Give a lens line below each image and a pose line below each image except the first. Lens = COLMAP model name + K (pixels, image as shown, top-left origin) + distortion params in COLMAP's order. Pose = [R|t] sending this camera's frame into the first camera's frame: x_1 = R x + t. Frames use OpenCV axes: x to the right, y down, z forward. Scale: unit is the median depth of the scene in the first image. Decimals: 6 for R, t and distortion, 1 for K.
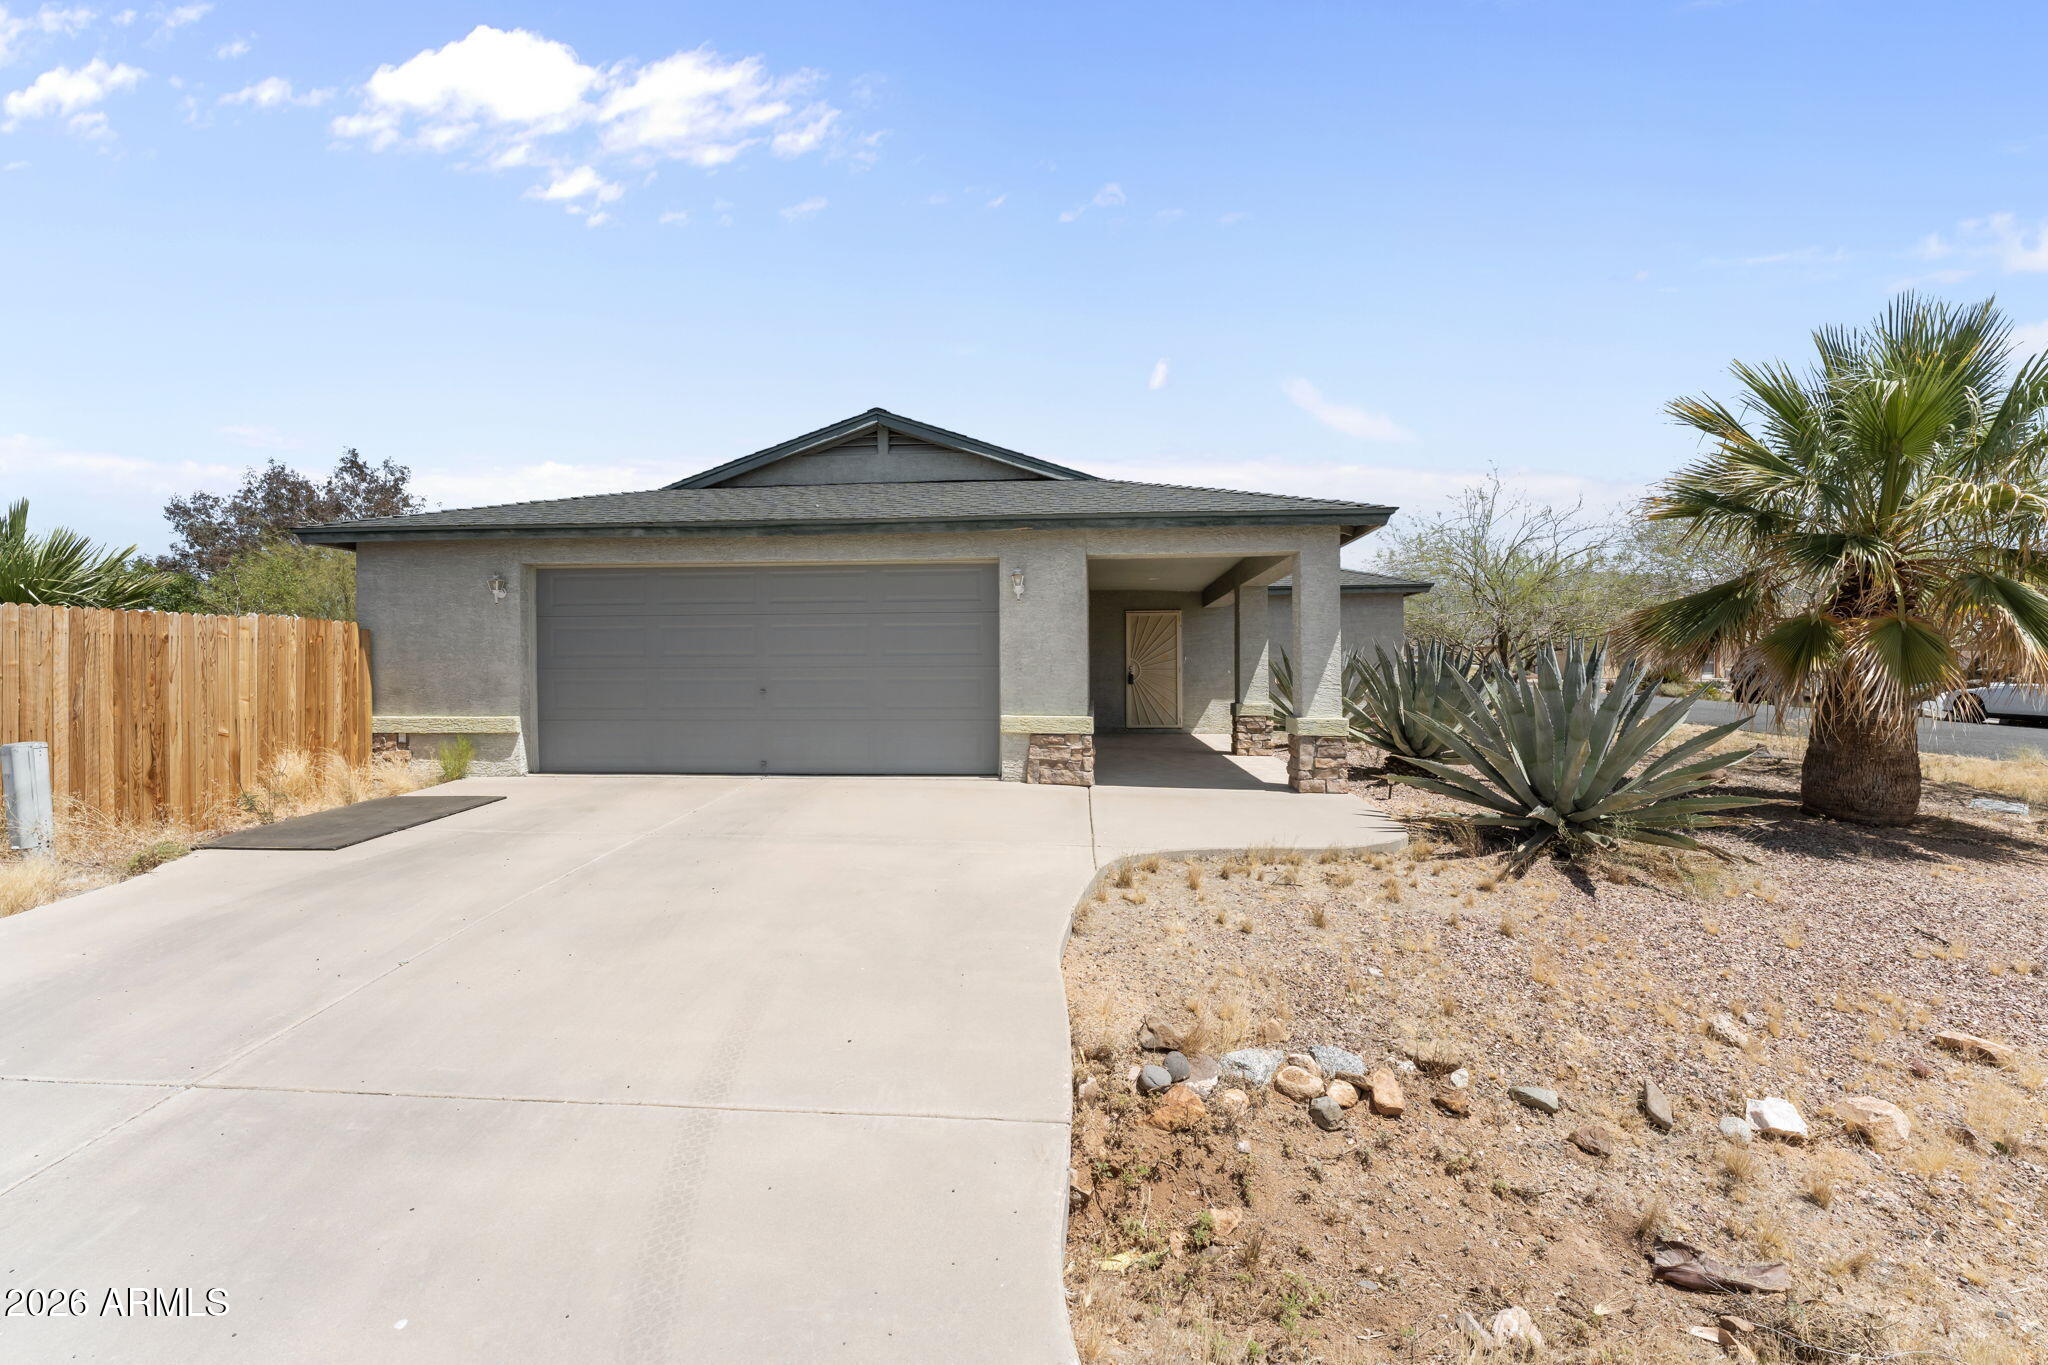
lens RADIAL K [[840.1, 0, 1024.0], [0, 840.1, 682.5], [0, 0, 1]] dist [-0.025810, 0.002110]
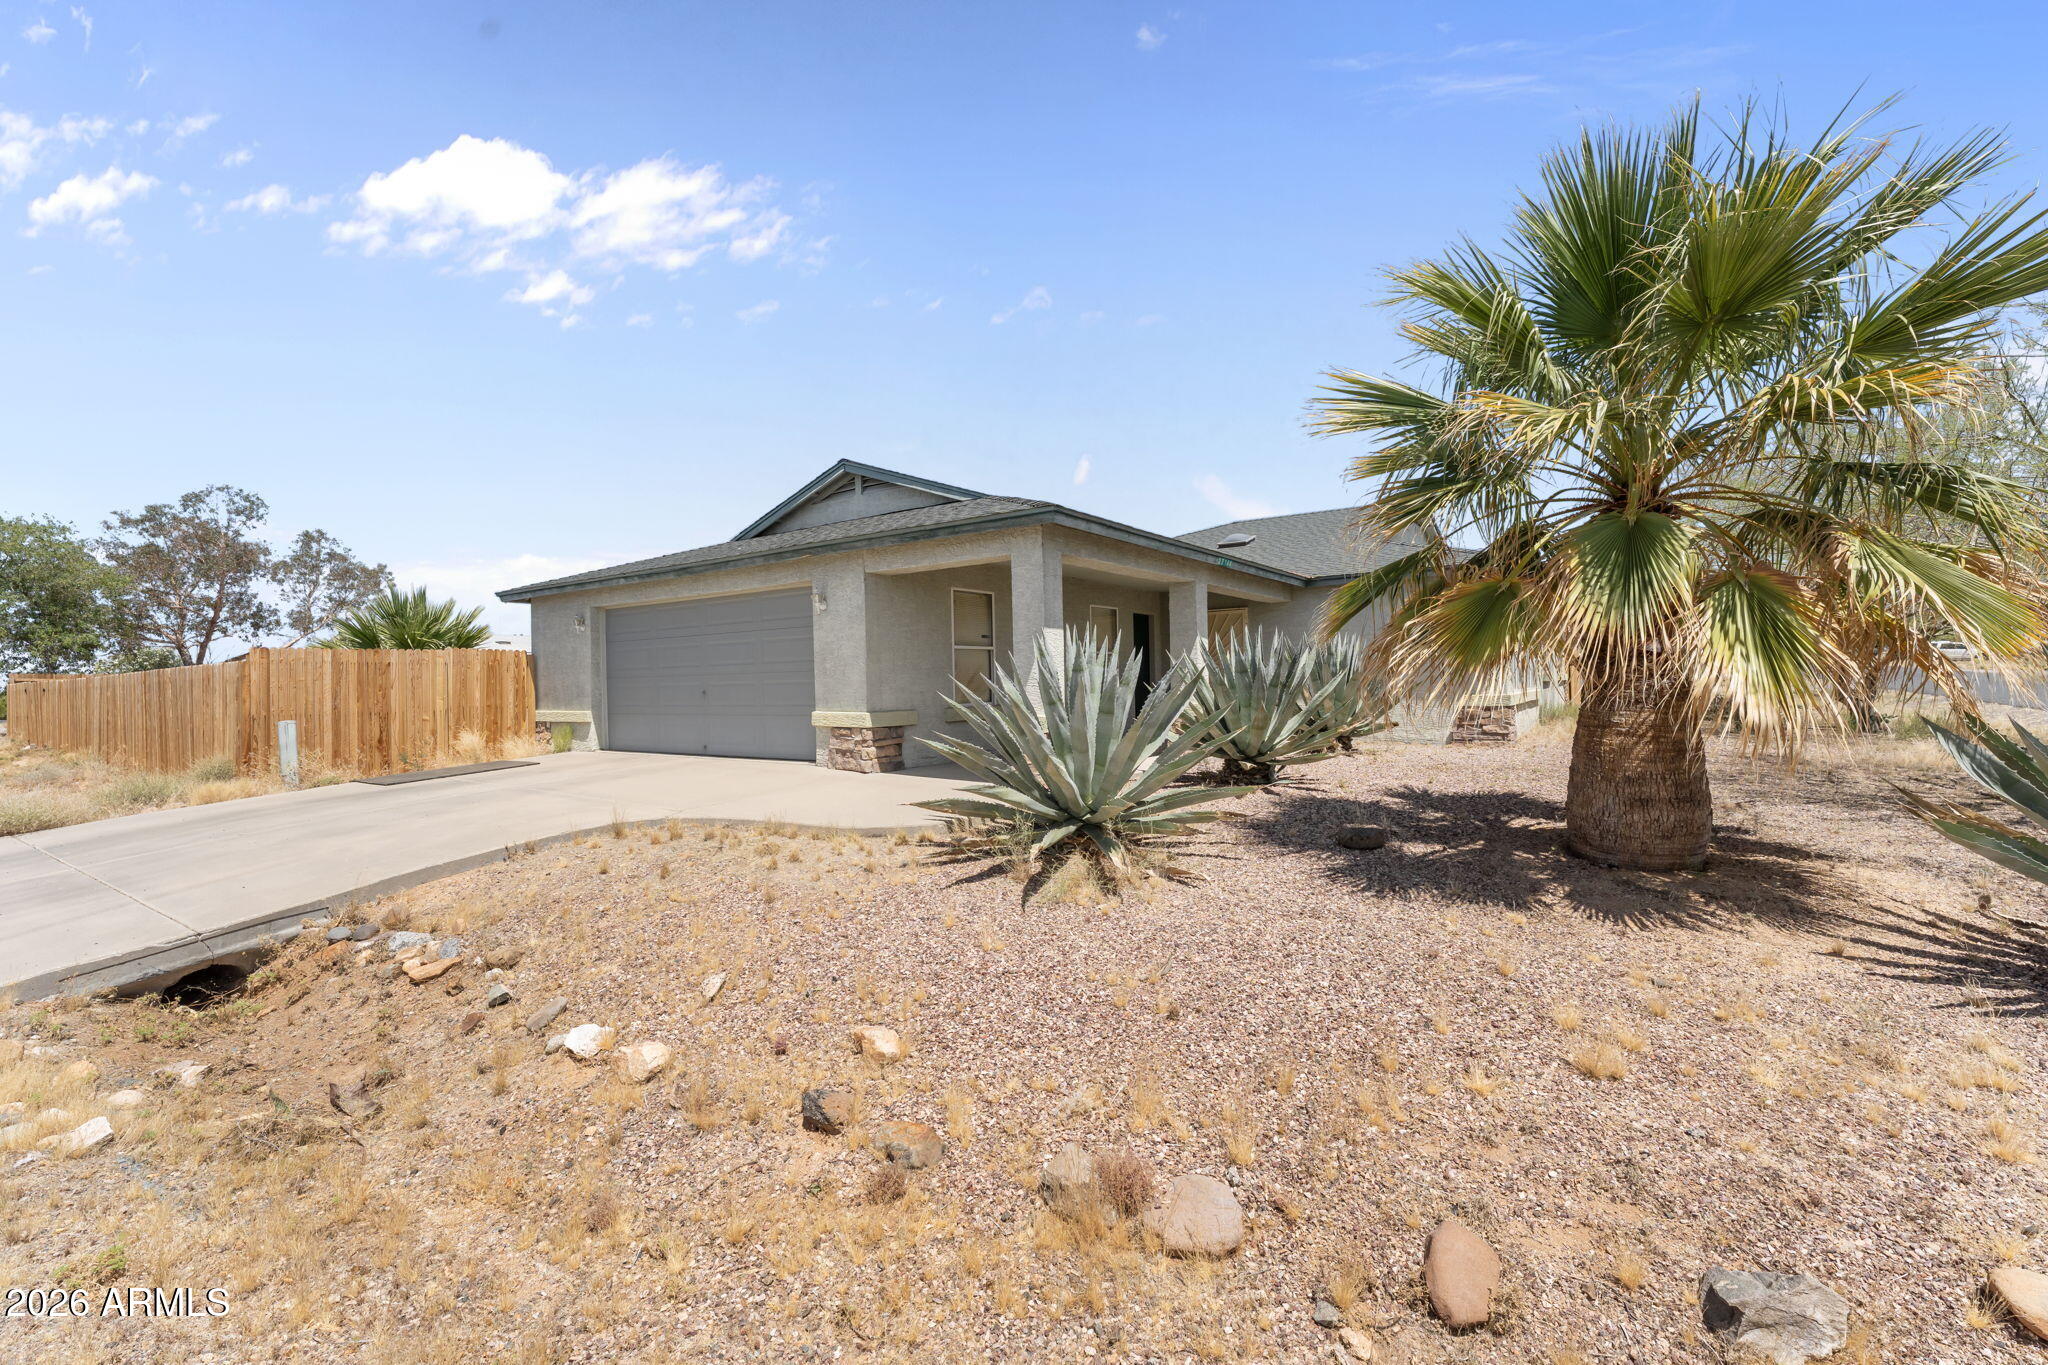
lens RADIAL K [[840.1, 0, 1024.0], [0, 840.1, 682.5], [0, 0, 1]] dist [-0.025810, 0.002110]
pose [[0.874153, -0.012292, -0.485494, 0.825670], [0.007520, 0.999902, -0.011775, 0.014145], [0.485592, 0.006642, 0.874160, 0.093813]]
